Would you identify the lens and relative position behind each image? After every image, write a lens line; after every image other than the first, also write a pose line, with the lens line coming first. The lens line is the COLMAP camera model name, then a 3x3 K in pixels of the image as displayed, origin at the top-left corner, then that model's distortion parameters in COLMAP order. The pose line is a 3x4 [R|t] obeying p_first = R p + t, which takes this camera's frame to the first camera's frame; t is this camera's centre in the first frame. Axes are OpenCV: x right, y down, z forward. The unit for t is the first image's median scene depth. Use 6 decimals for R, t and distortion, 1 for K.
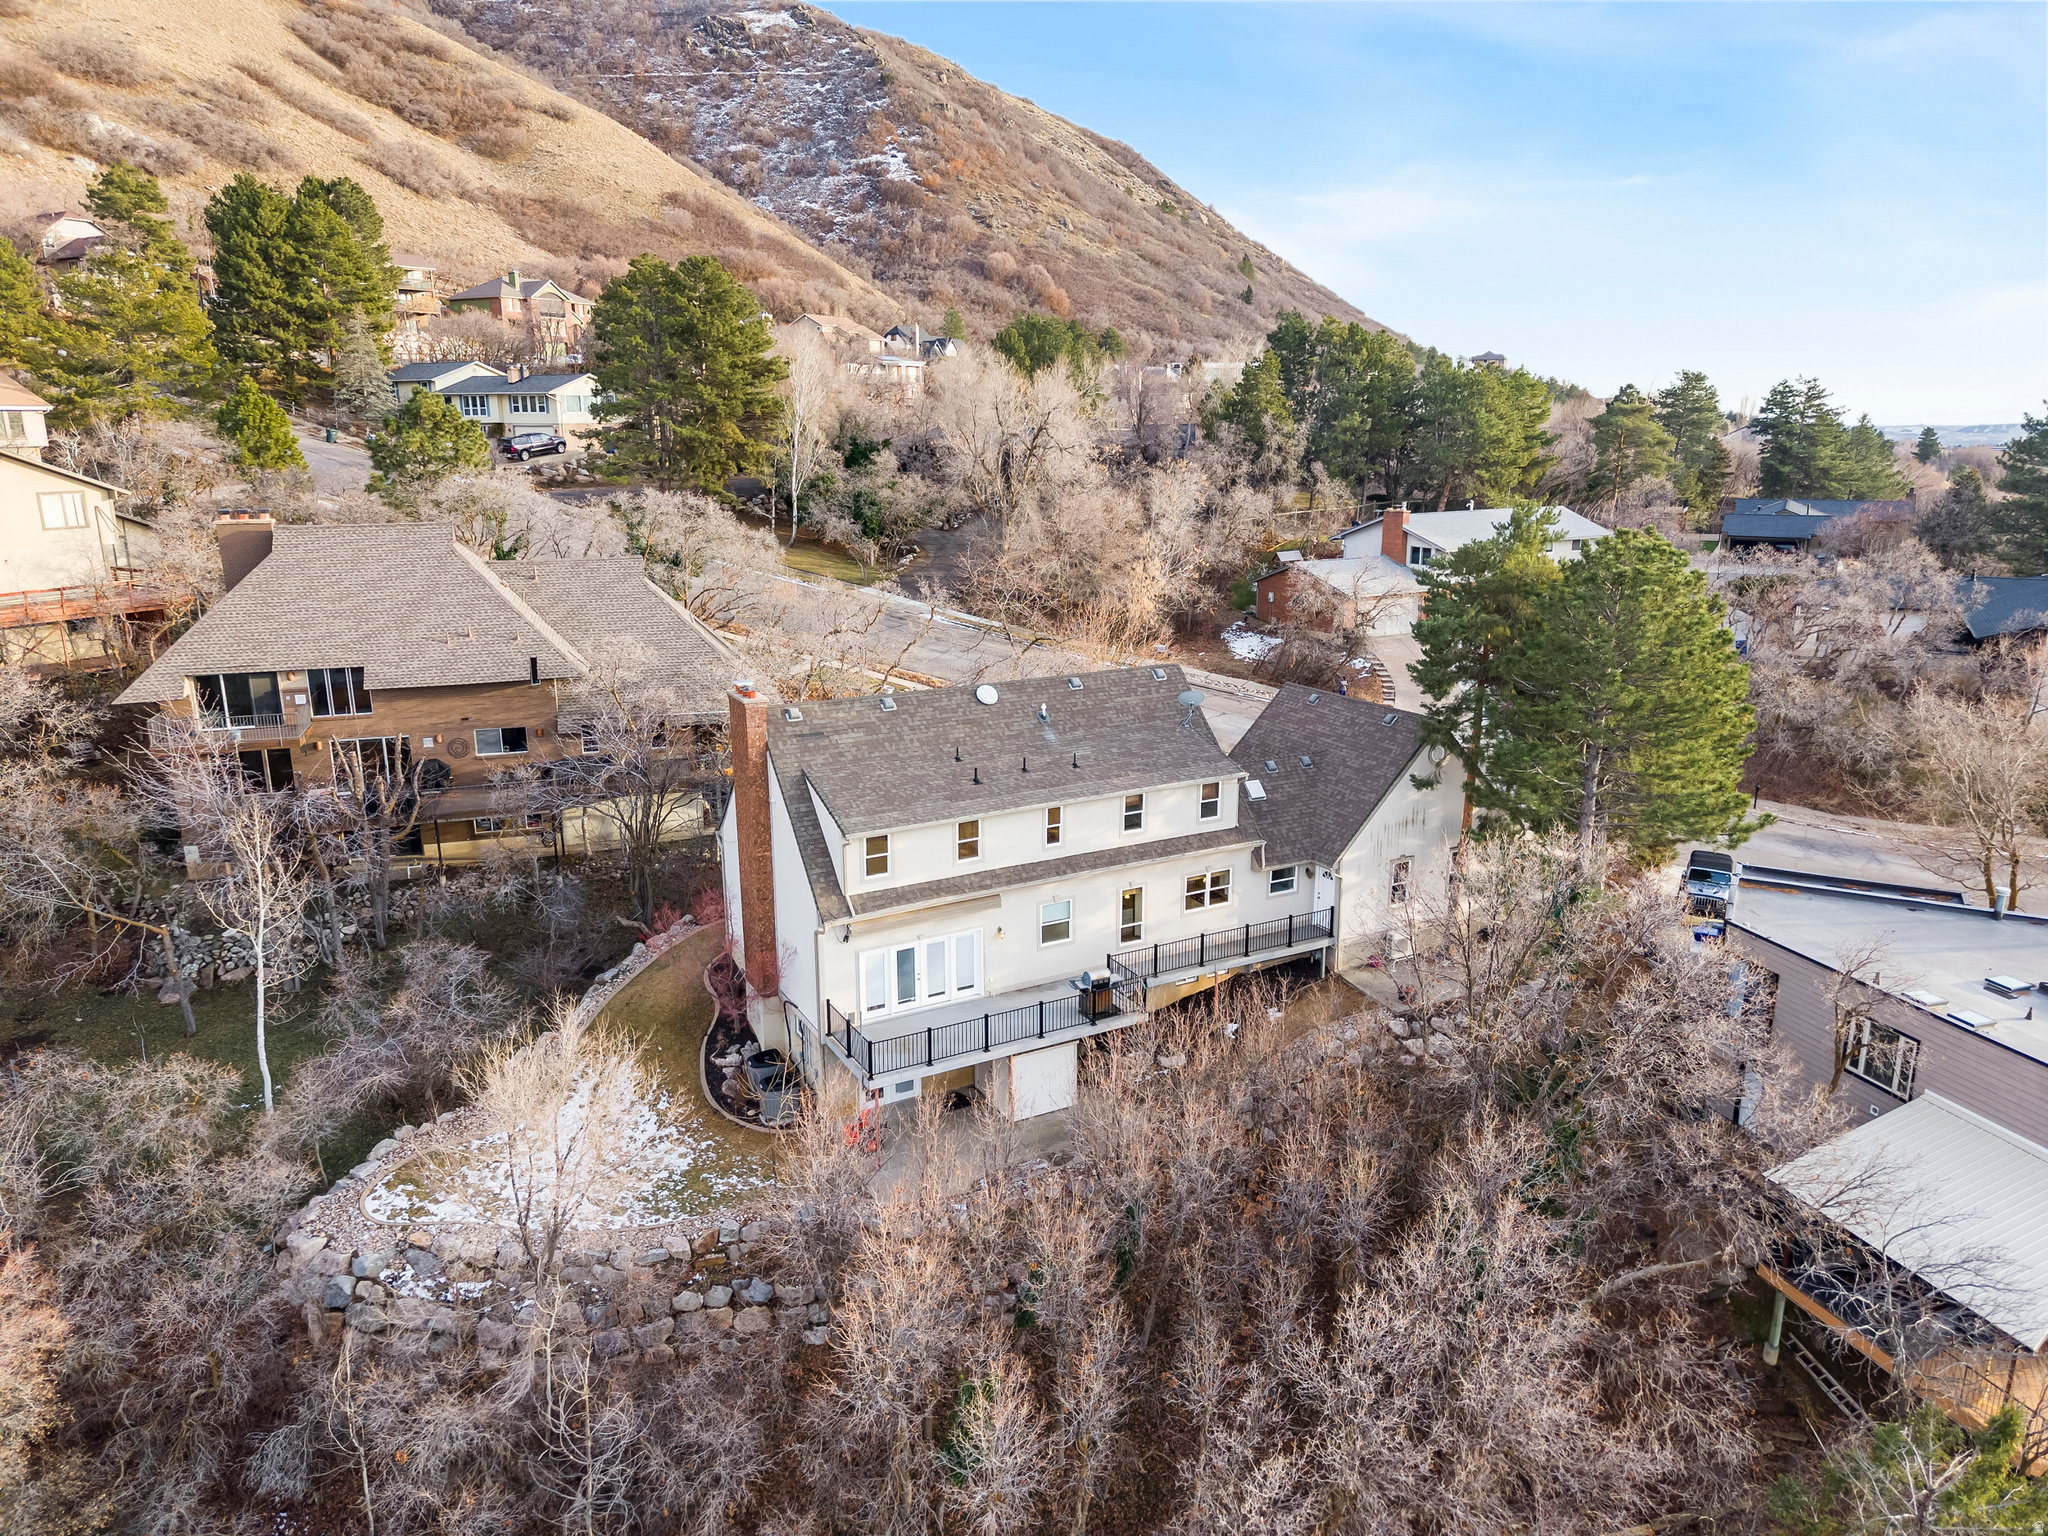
lens RADIAL K [[1375.2, 0, 1024.2], [0, 1375.2, 764.0], [0, 0, 1]] dist [0.015797, -0.009883]
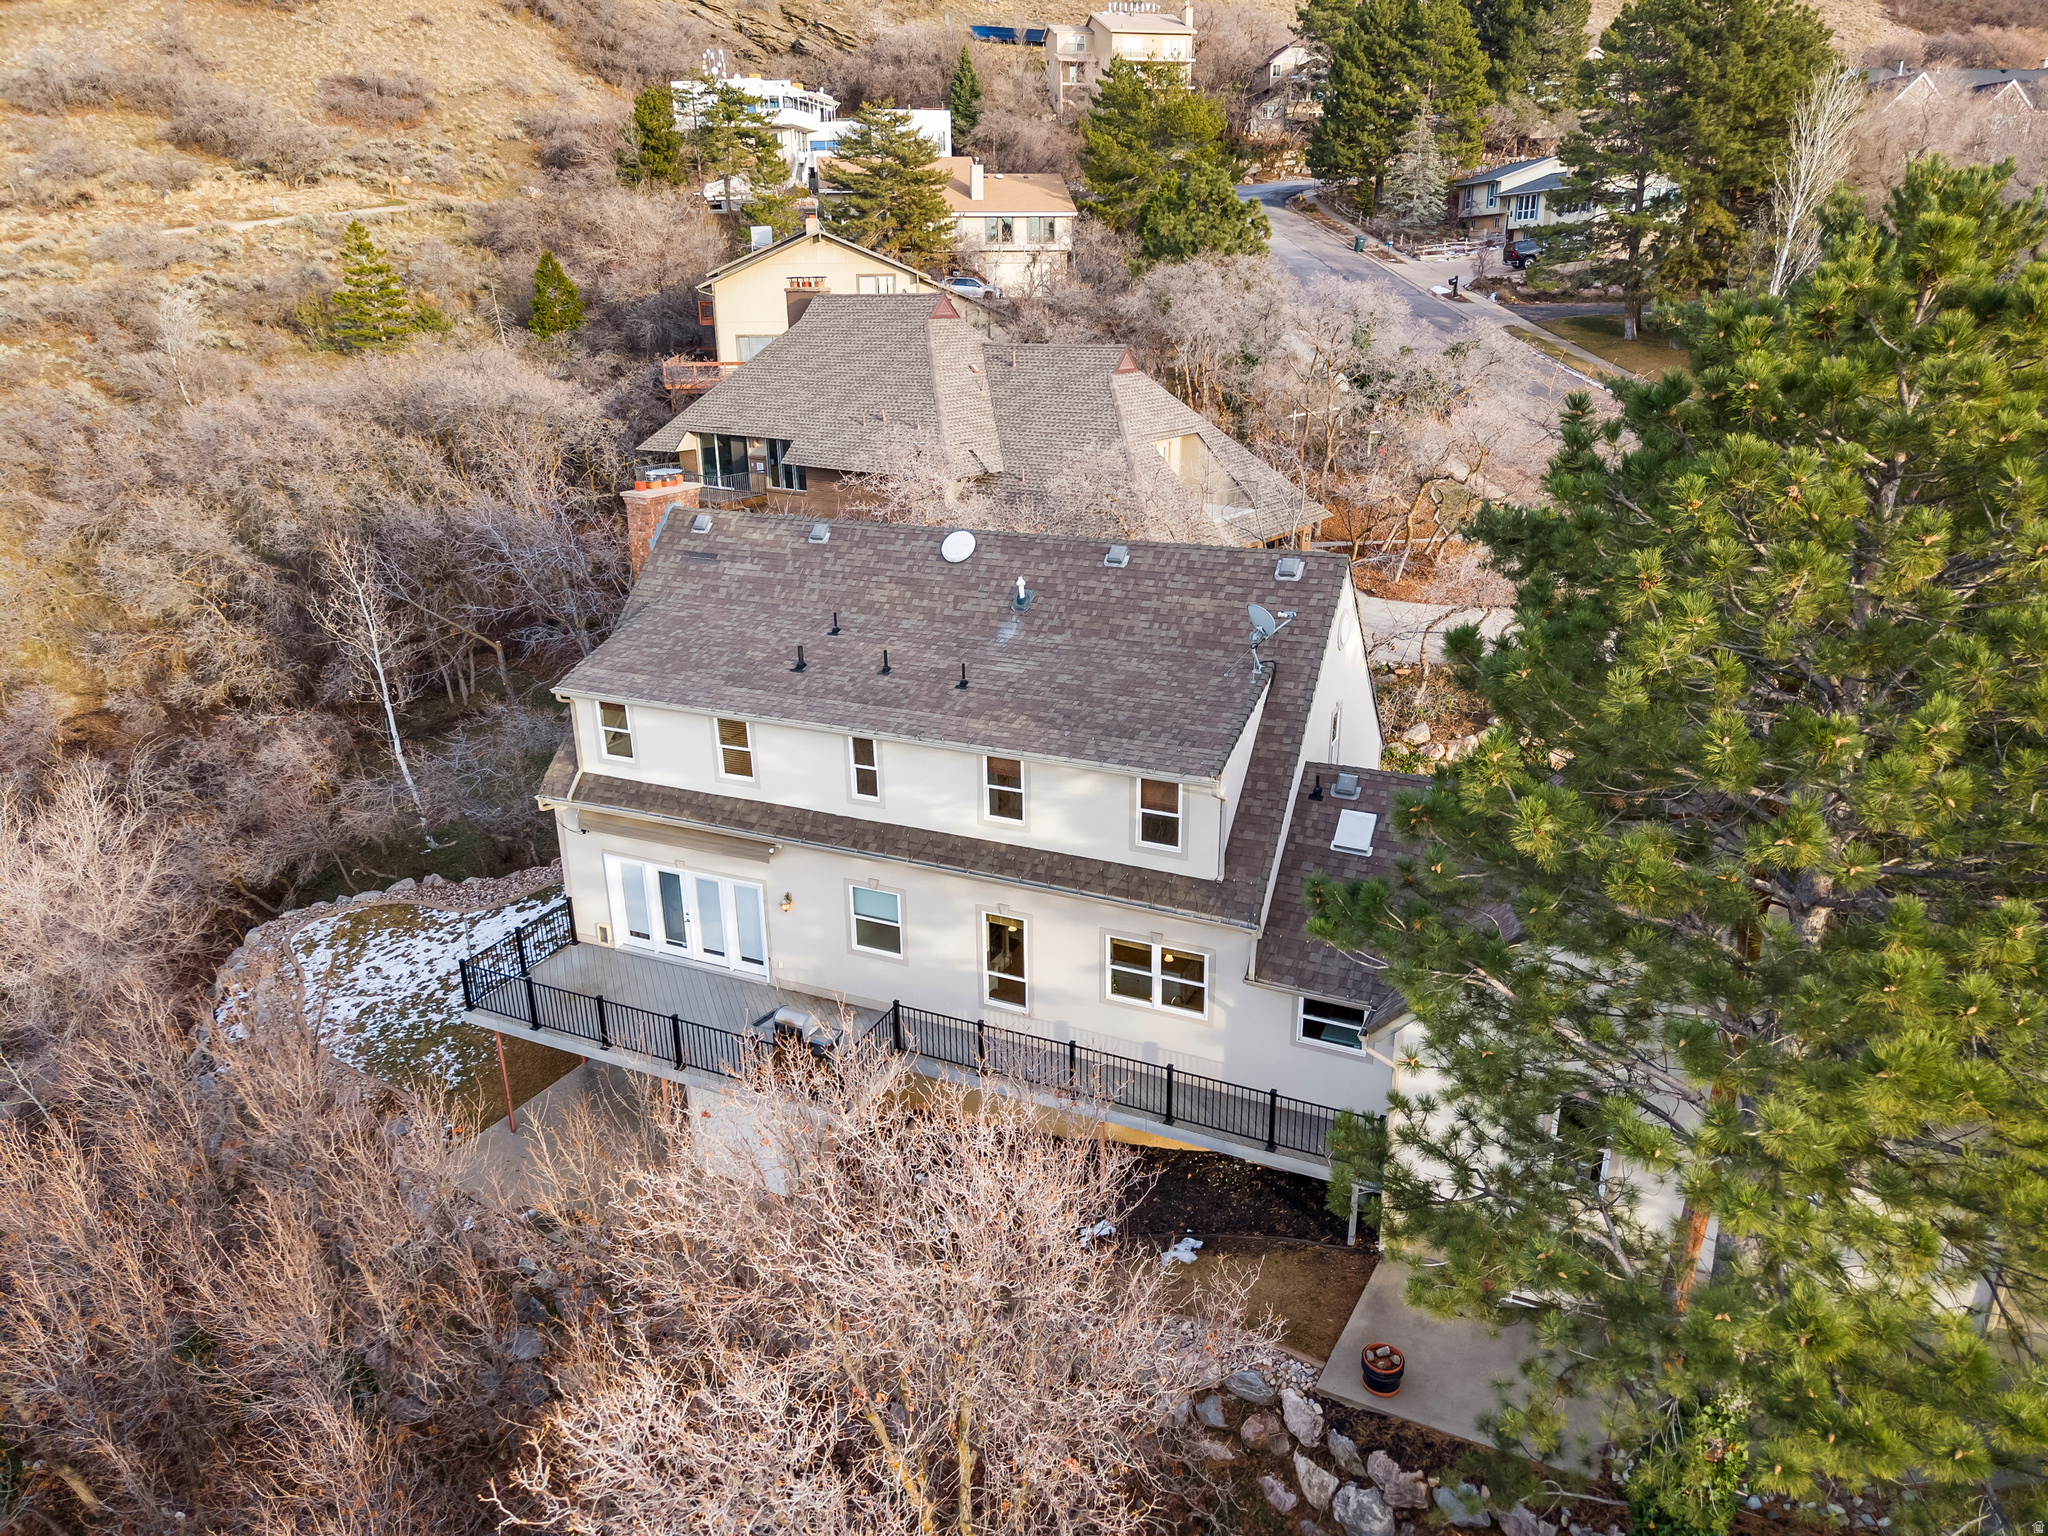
lens RADIAL K [[1375.2, 0, 1026.1], [0, 1375.2, 772.4], [0, 0, 1]] dist [0.015797, -0.009883]
pose [[0.594951, 0.272940, -0.756001, 0.489215], [-0.191737, 0.961618, 0.196283, -0.080055], [0.780558, 0.028174, 0.624448, 0.631205]]
